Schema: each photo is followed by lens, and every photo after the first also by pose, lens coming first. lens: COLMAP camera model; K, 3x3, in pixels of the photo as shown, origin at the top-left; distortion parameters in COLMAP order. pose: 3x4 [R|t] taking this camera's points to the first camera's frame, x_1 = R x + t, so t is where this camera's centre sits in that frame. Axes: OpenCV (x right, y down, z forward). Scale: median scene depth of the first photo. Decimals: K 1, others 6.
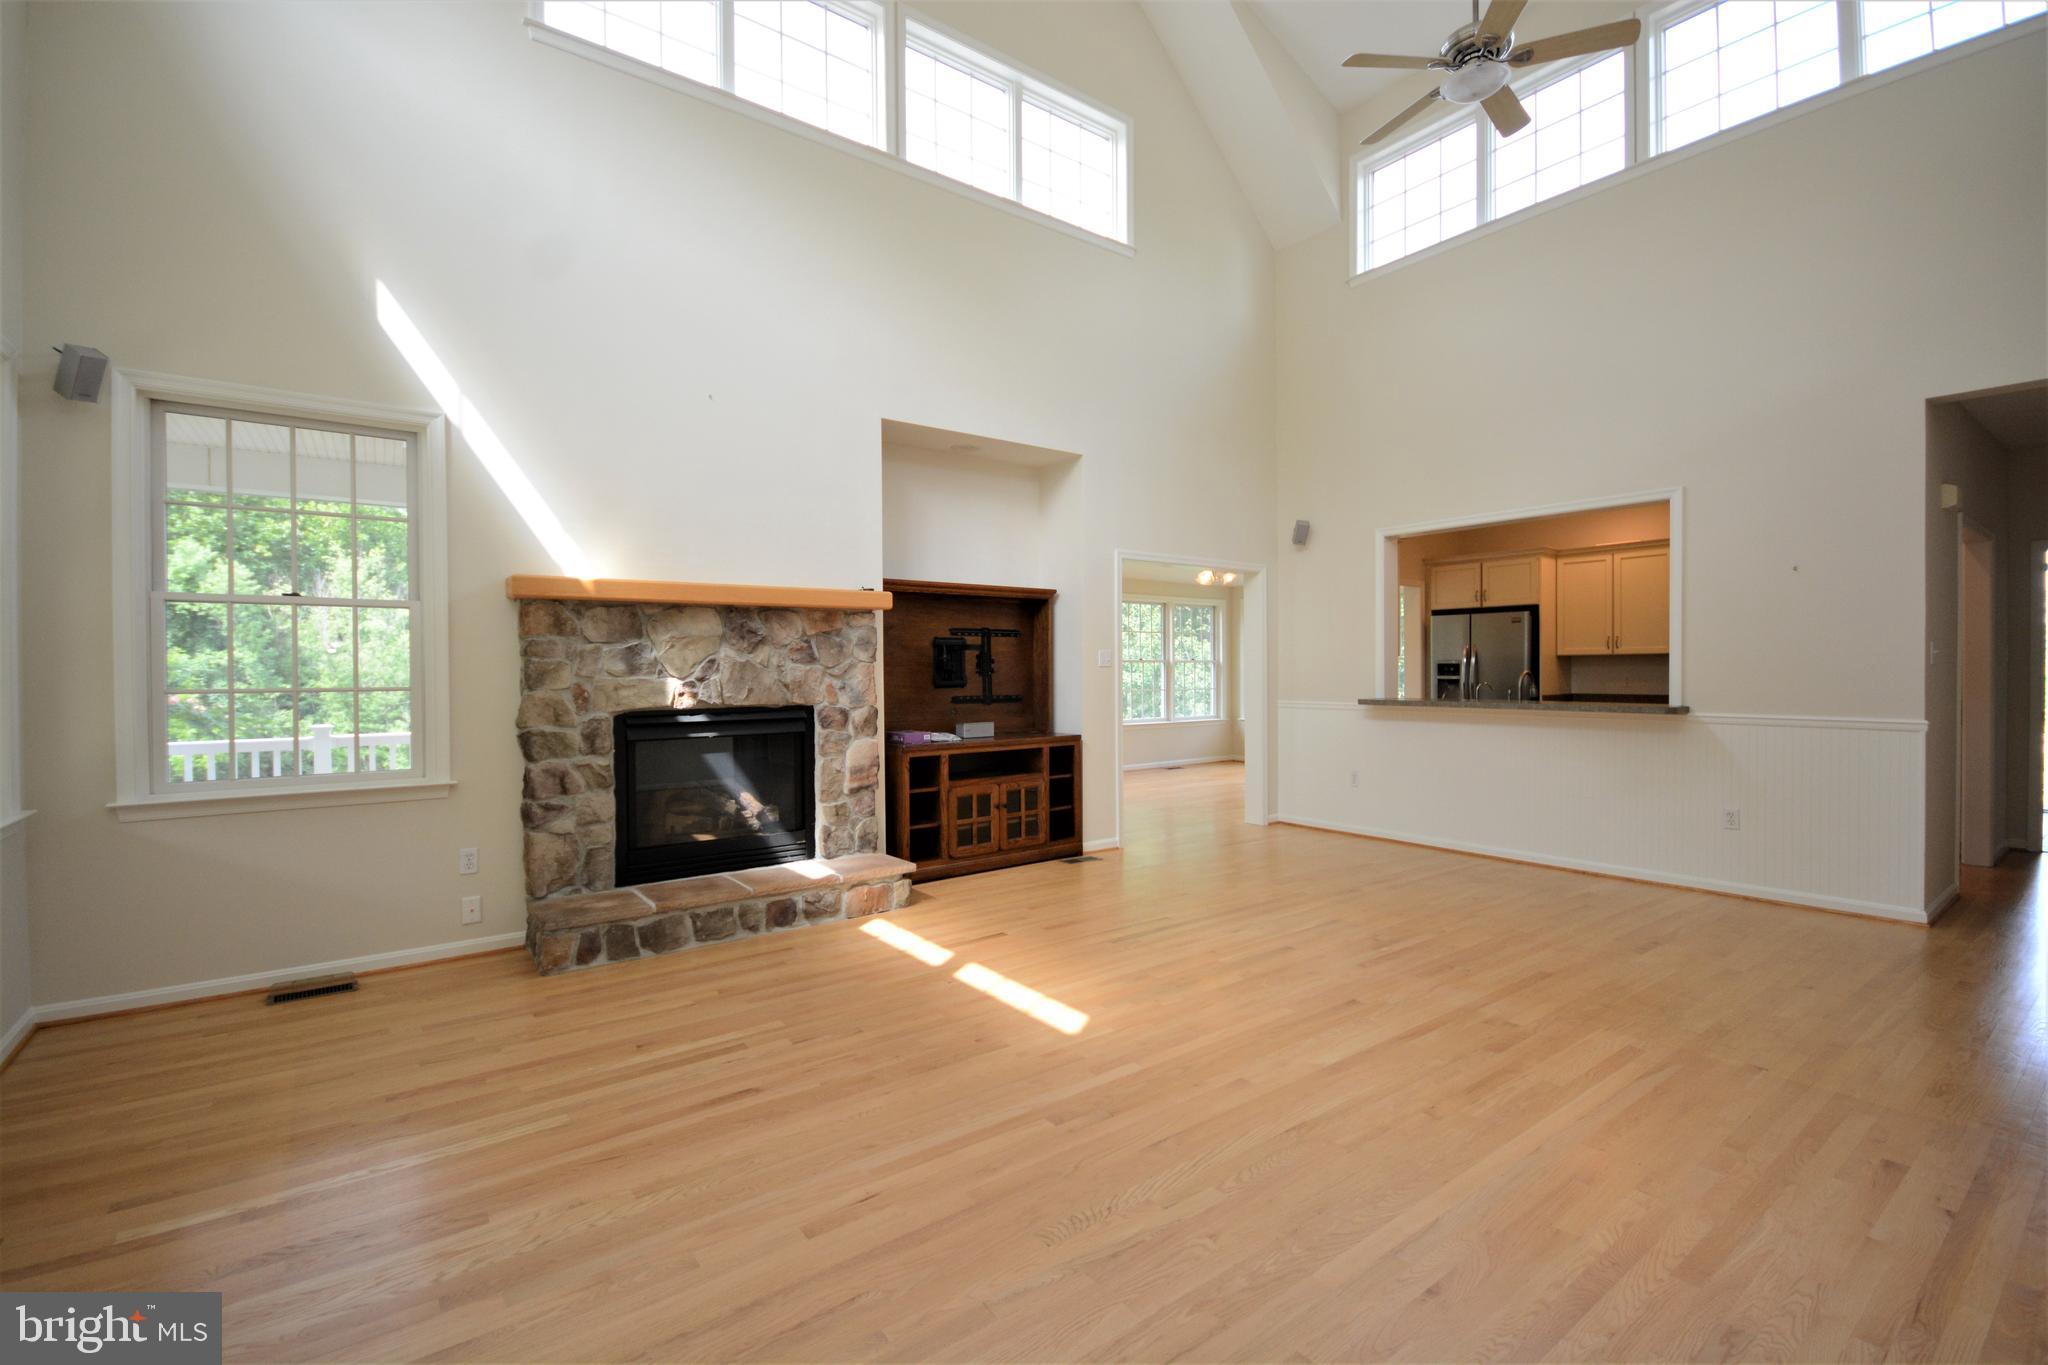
lens RADIAL K [[896.6, 0, 1019.8], [0, 896.6, 678.0], [0, 0, 1]] dist [-0.002754, -0.000215]
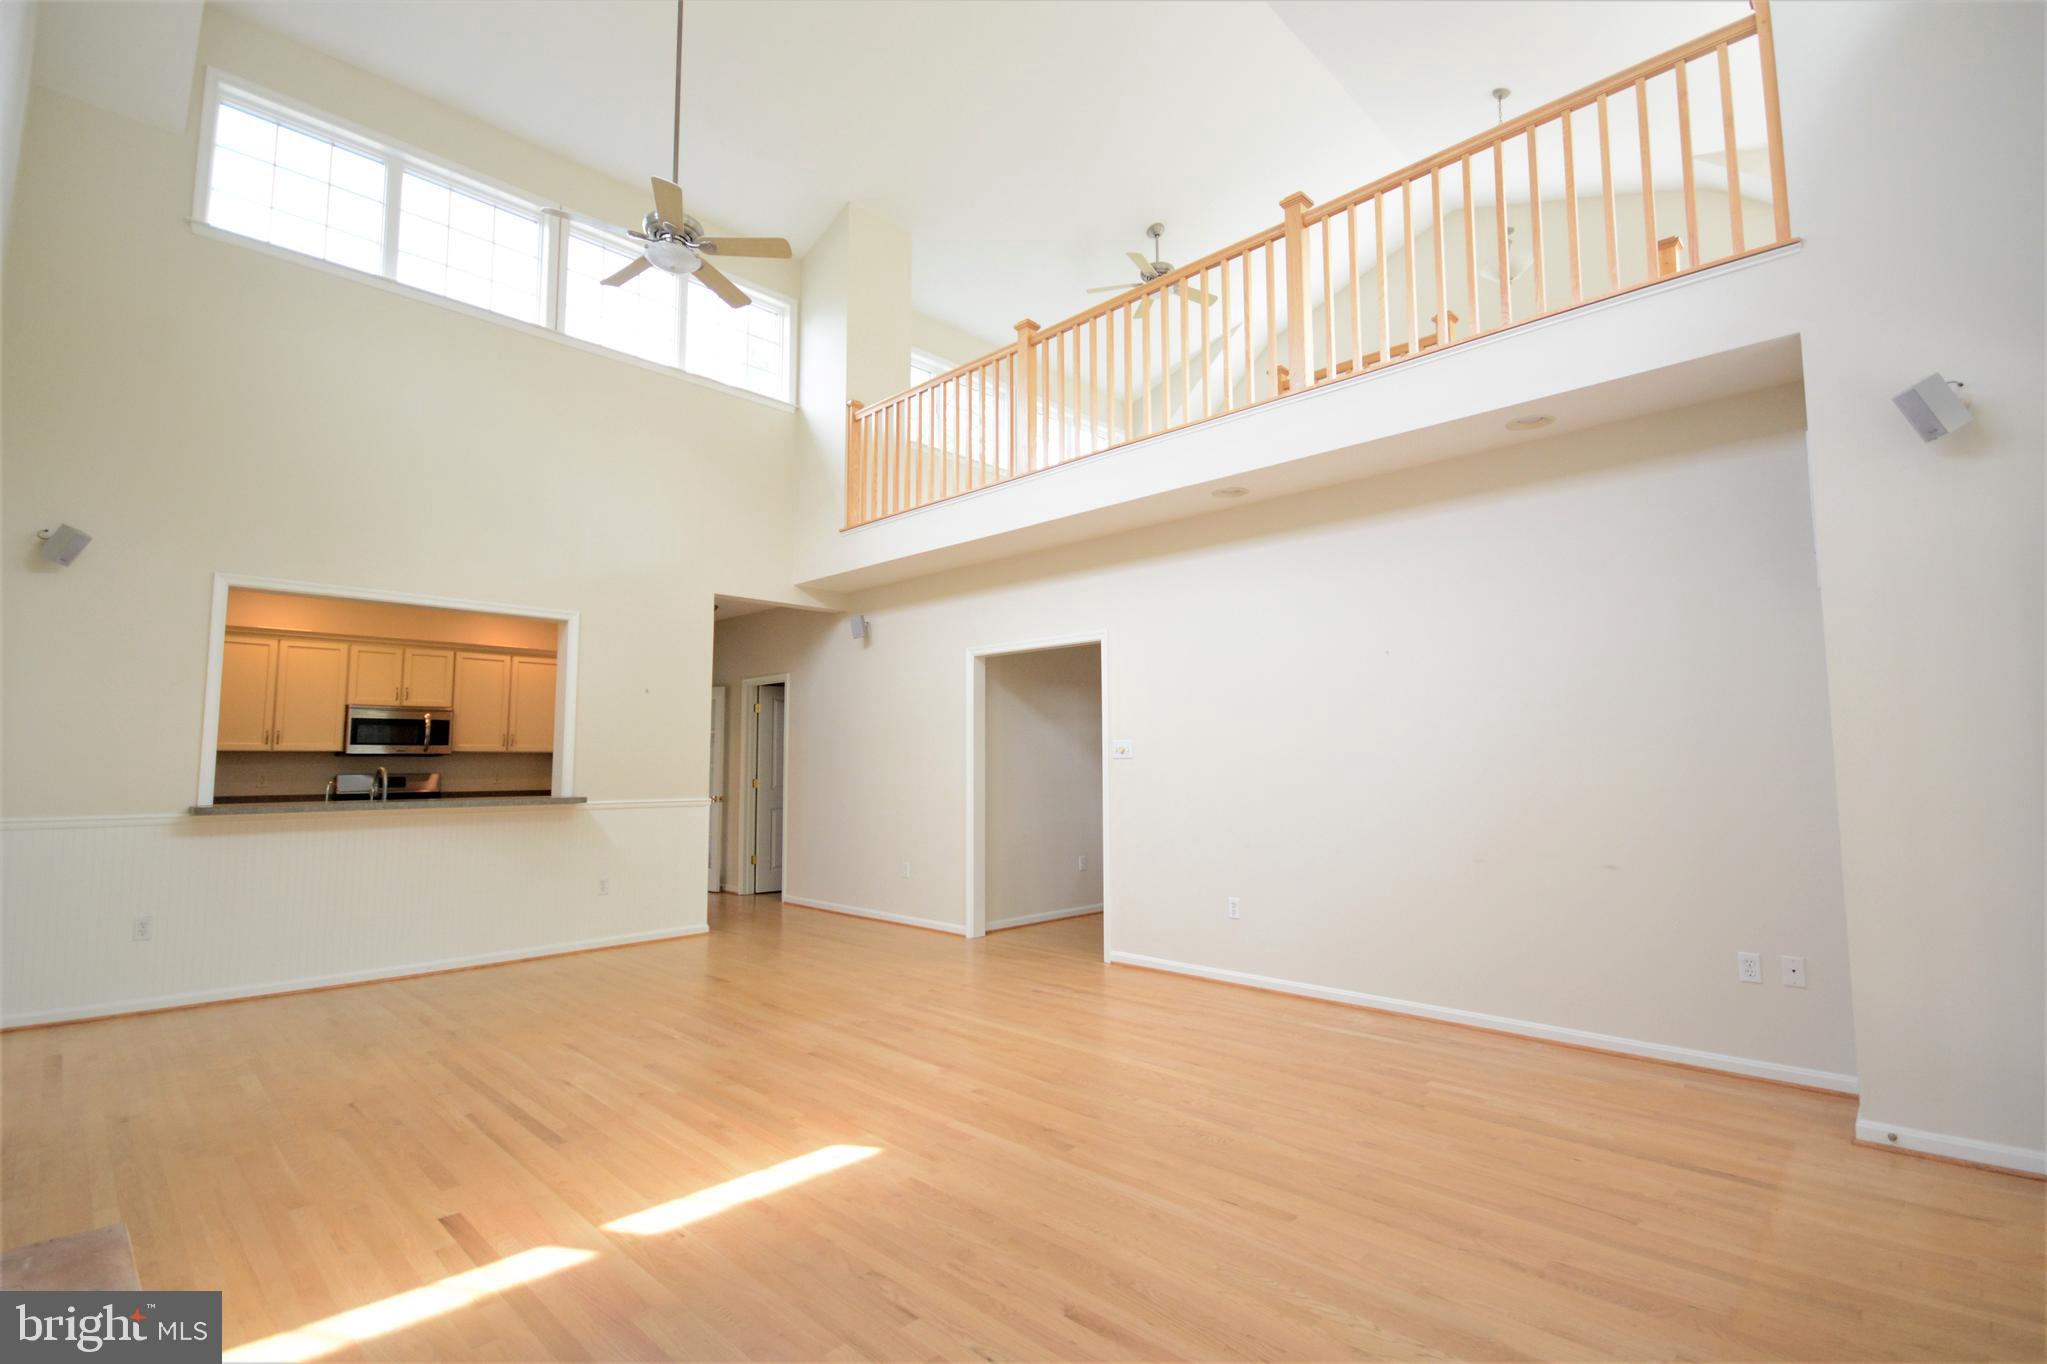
lens RADIAL K [[939.0, 0, 1023.5], [0, 939.0, 682.0], [0, 0, 1]] dist [-0.000103, 0.000024]
pose [[-0.158561, 0.092769, 0.982981, -0.664928], [0.013911, 0.995687, -0.091724, 0.003097], [-0.987251, -0.000870, -0.159168, 0.693652]]
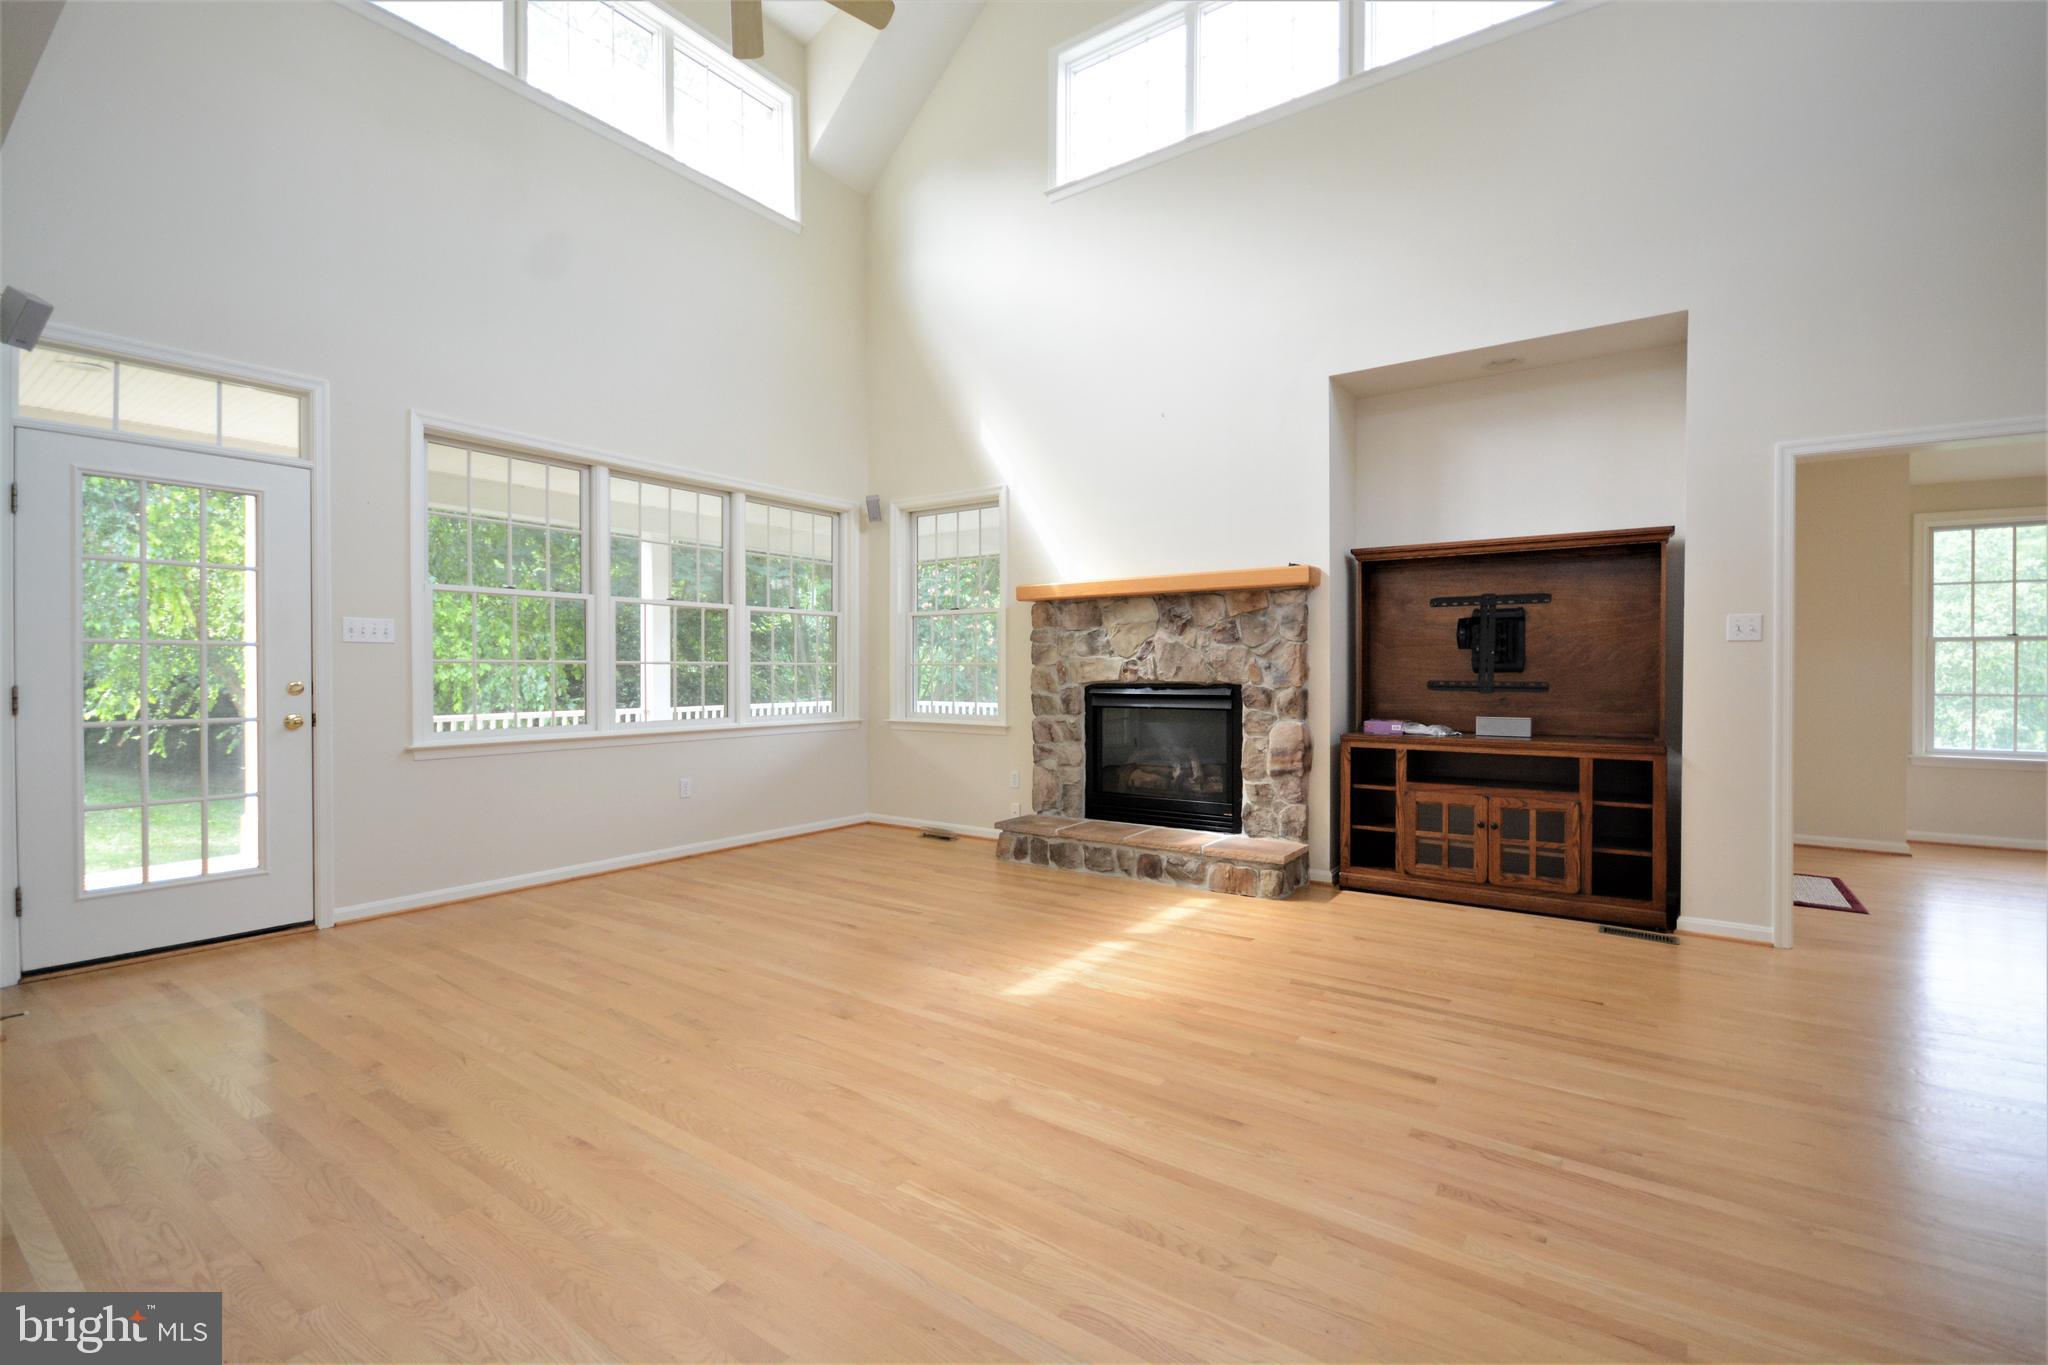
lens RADIAL K [[896.6, 0, 1019.8], [0, 896.6, 678.0], [0, 0, 1]] dist [-0.002754, -0.000215]
pose [[0.309749, 0.014406, -0.950709, 0.718356], [-0.010433, 0.999877, 0.011751, 0.014985], [0.950761, 0.006279, 0.309861, 0.476531]]
